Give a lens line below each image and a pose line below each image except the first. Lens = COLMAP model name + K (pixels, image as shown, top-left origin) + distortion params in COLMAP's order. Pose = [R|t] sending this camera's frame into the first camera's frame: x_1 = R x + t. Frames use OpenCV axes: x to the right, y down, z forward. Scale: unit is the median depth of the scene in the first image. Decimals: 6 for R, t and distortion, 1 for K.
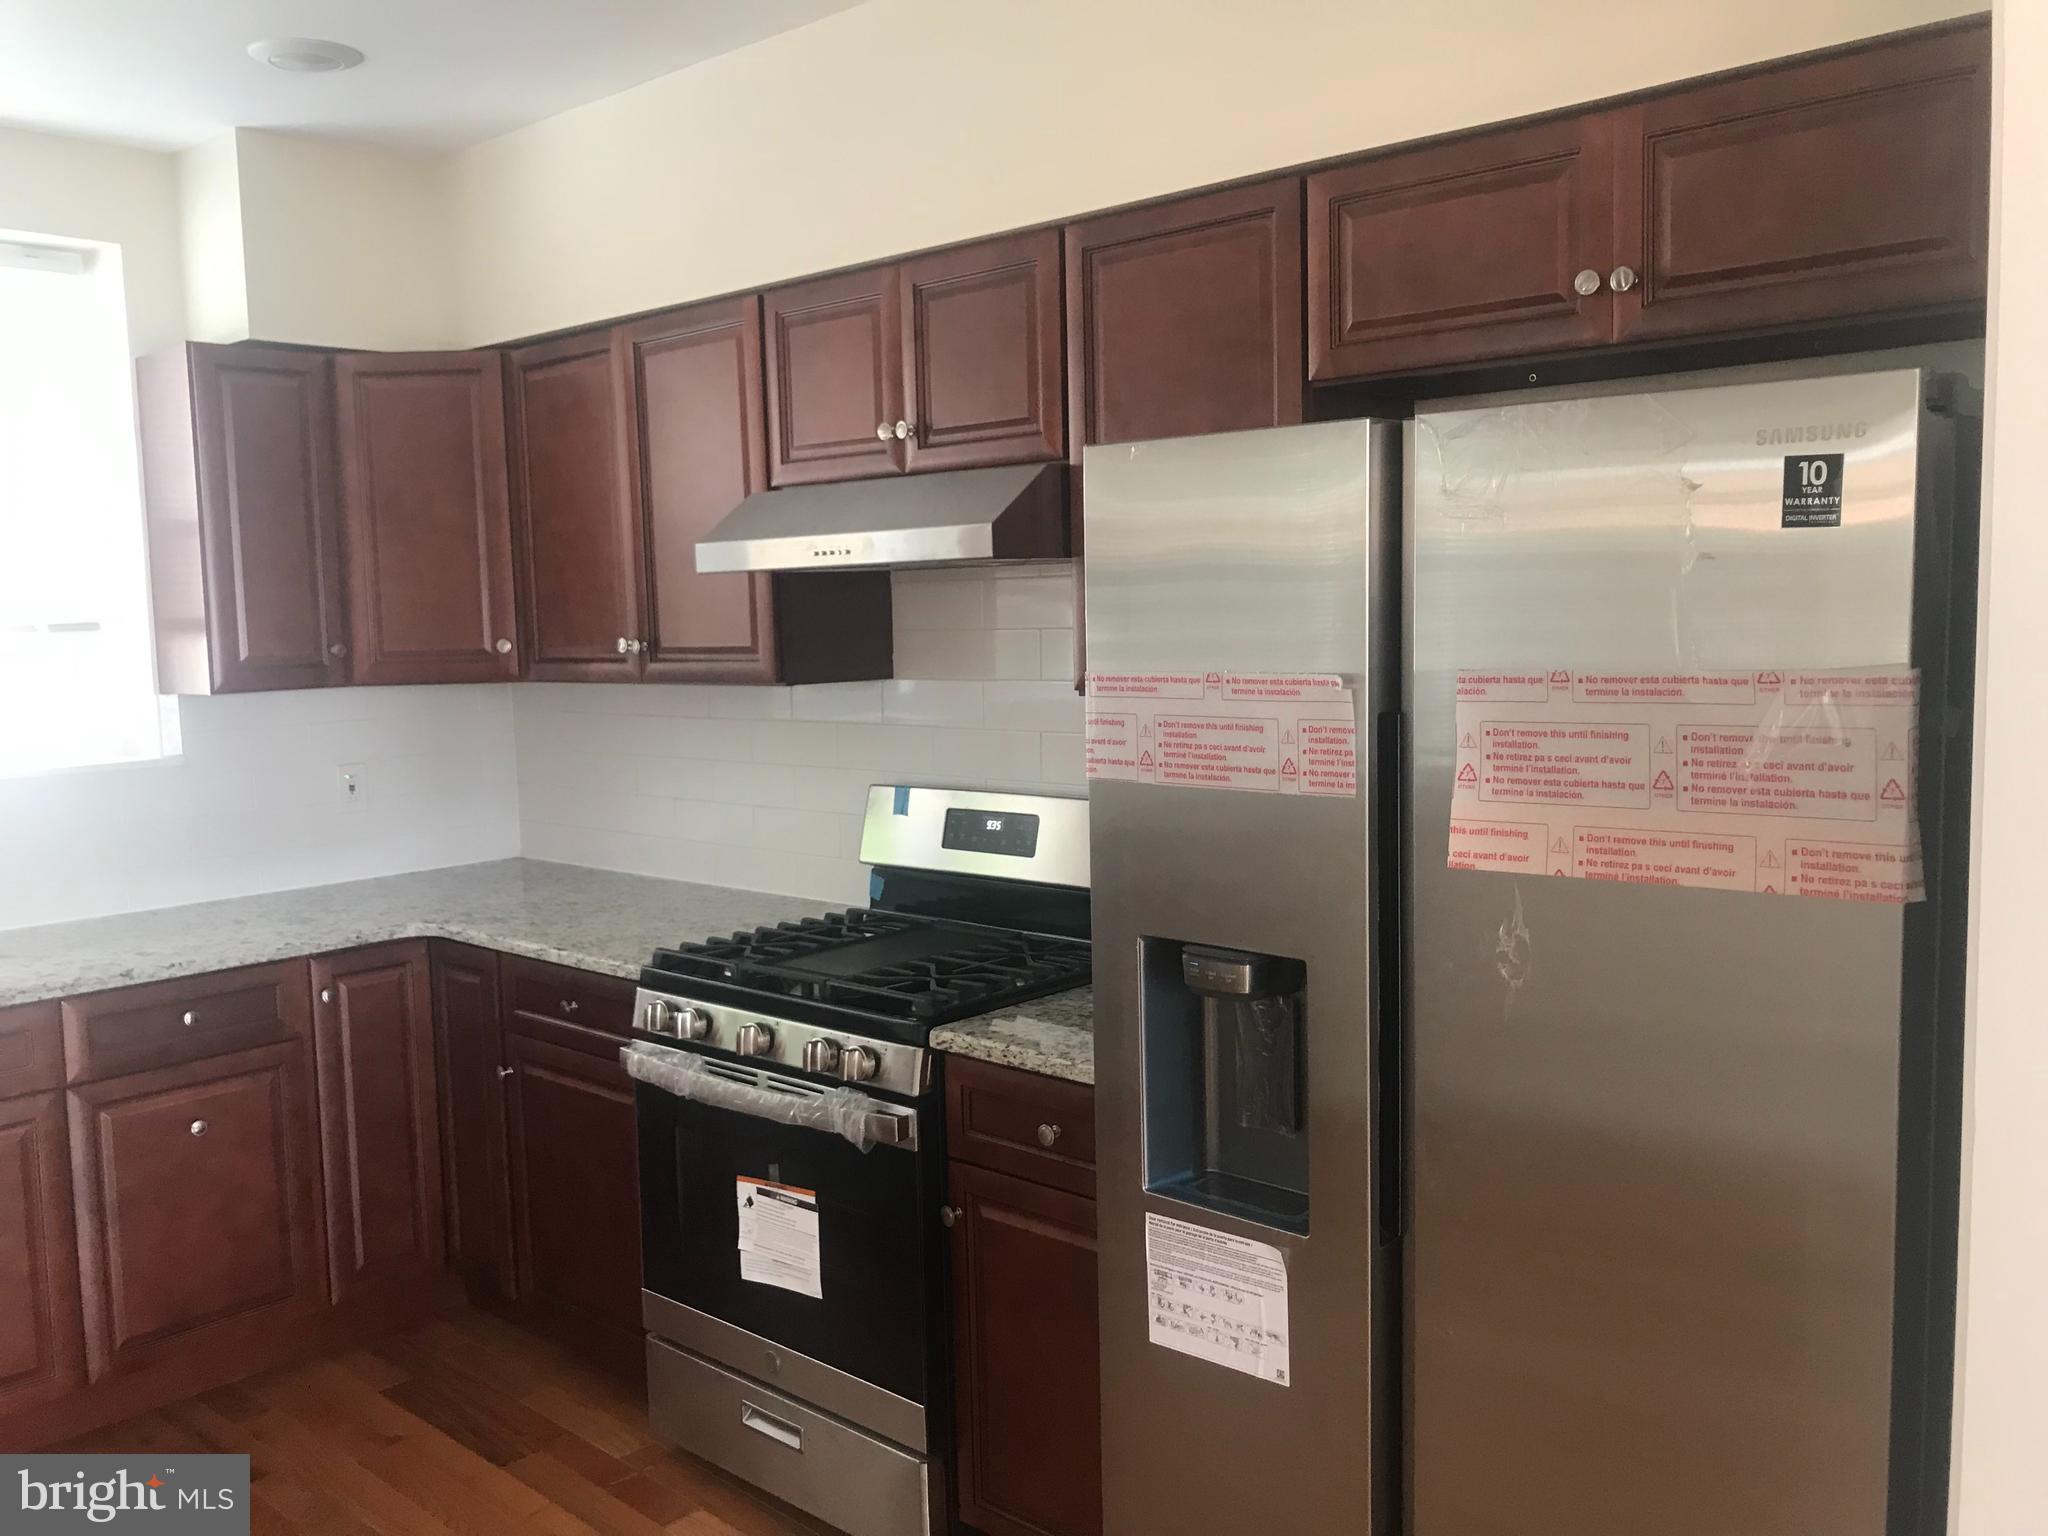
lens RADIAL K [[1690.4, 0, 1014.6], [0, 1690.4, 762.0], [0, 0, 1]] dist [0.003156, 0.009824]
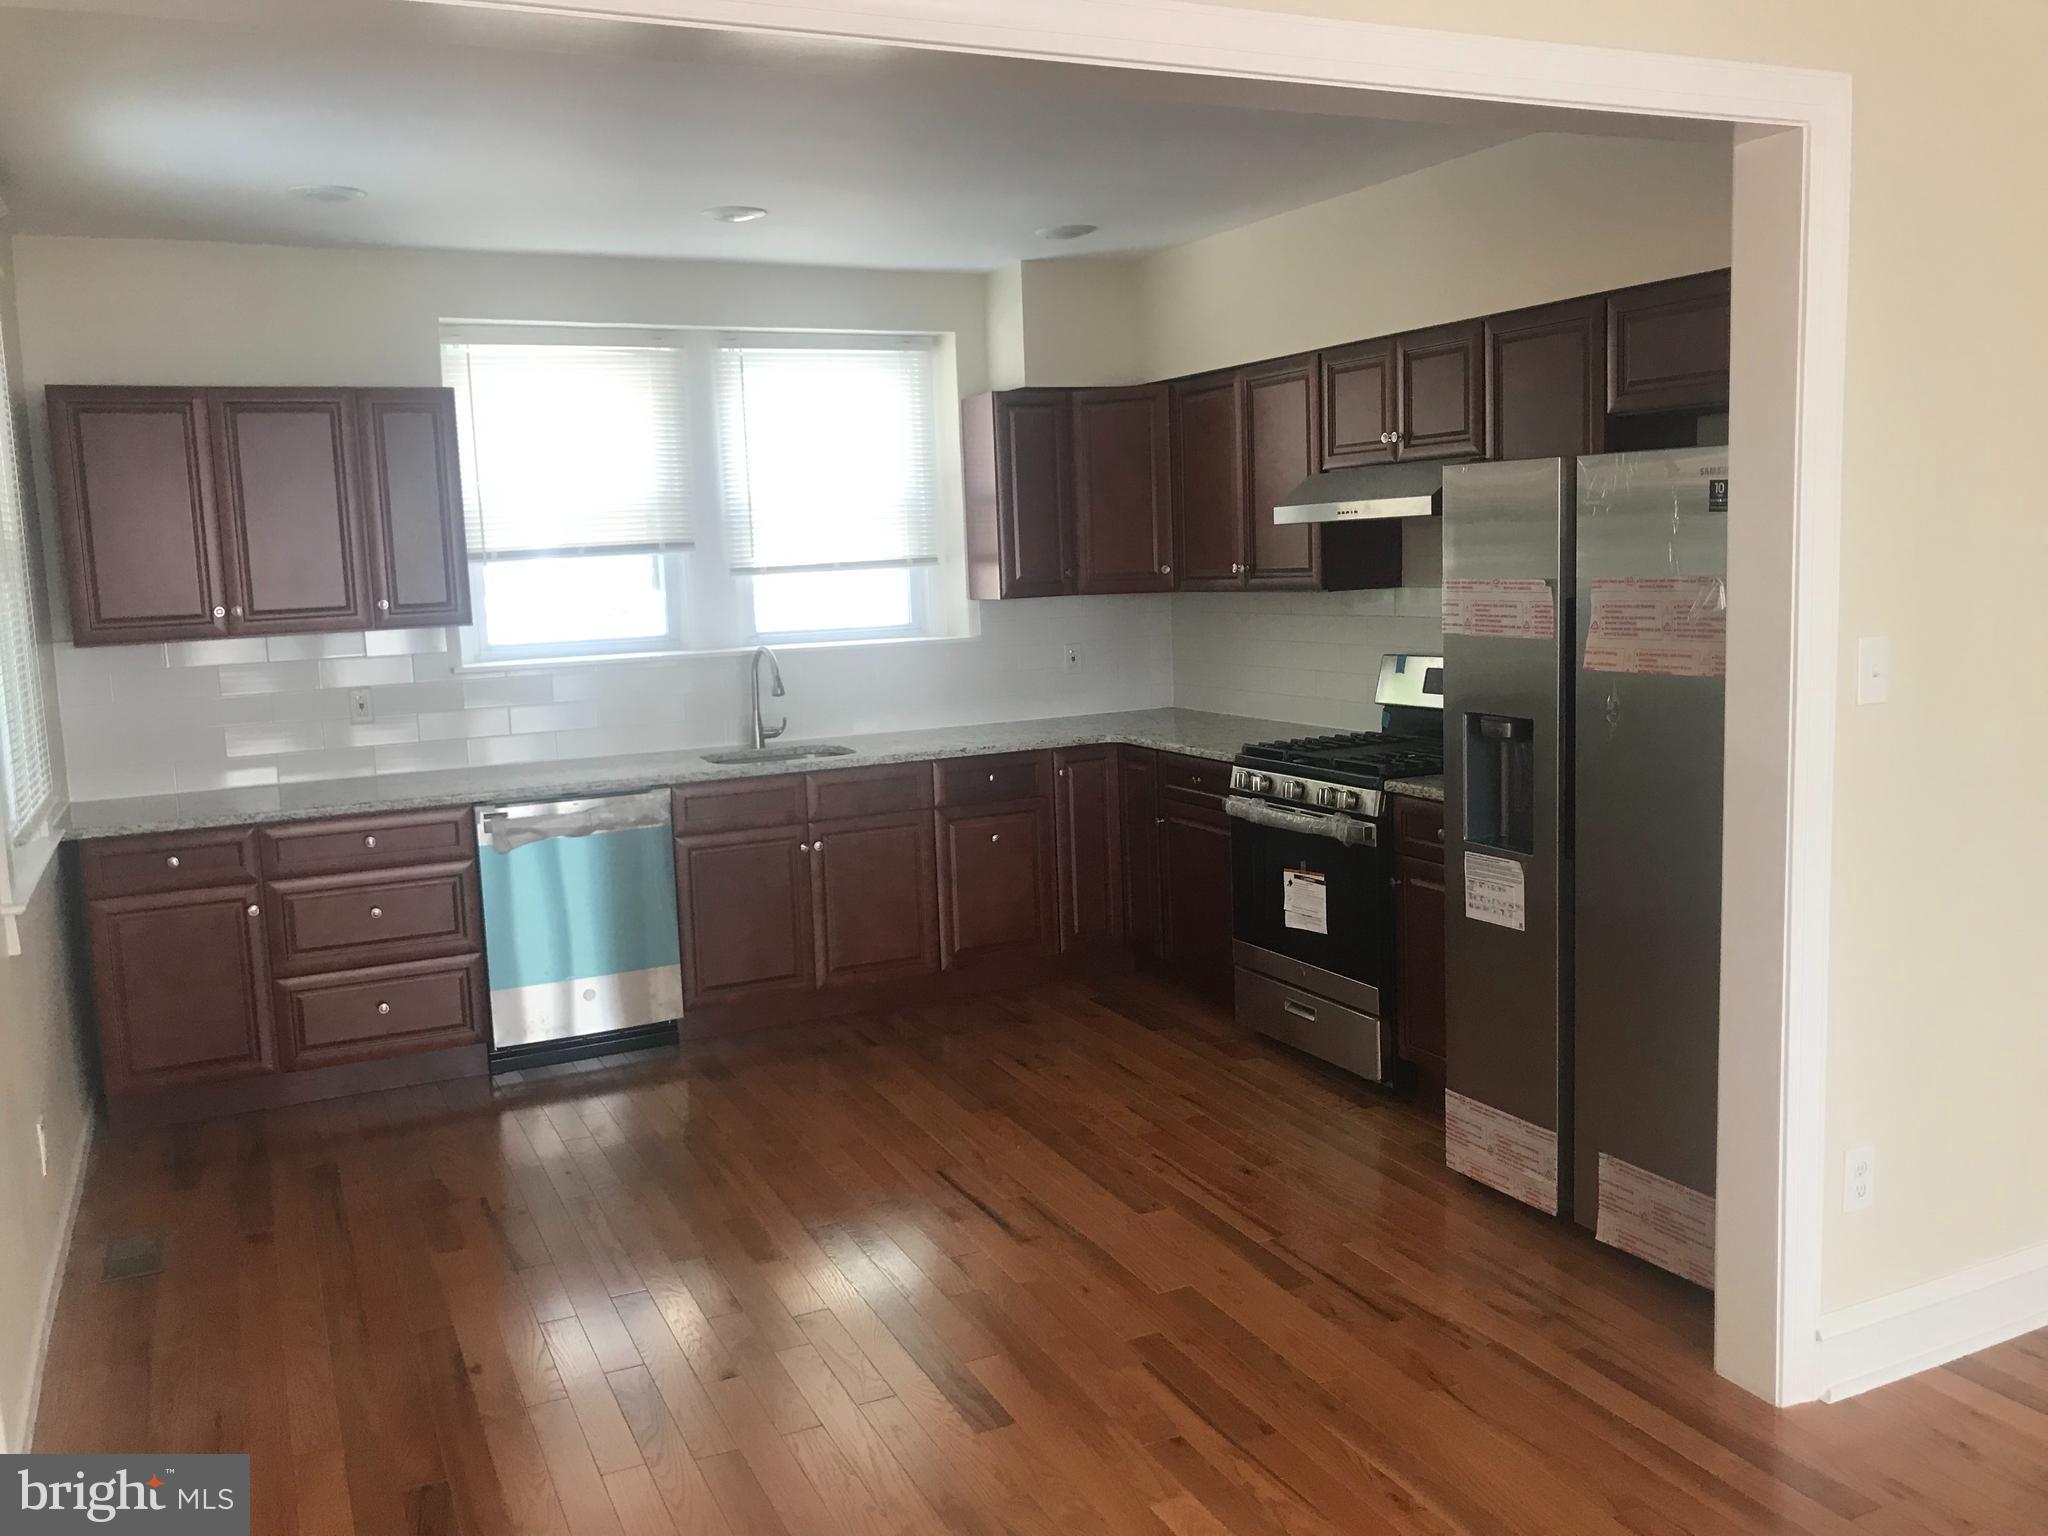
lens RADIAL K [[1668.3, 0, 1024.0], [0, 1668.3, 768.0], [0, 0, 1]] dist [0.182821, -0.706936]
pose [[0.928644, 0.037312, -0.369090, 0.218796], [-0.018380, 0.998335, 0.054679, 0.046396], [0.370515, -0.043993, 0.927784, -0.697815]]
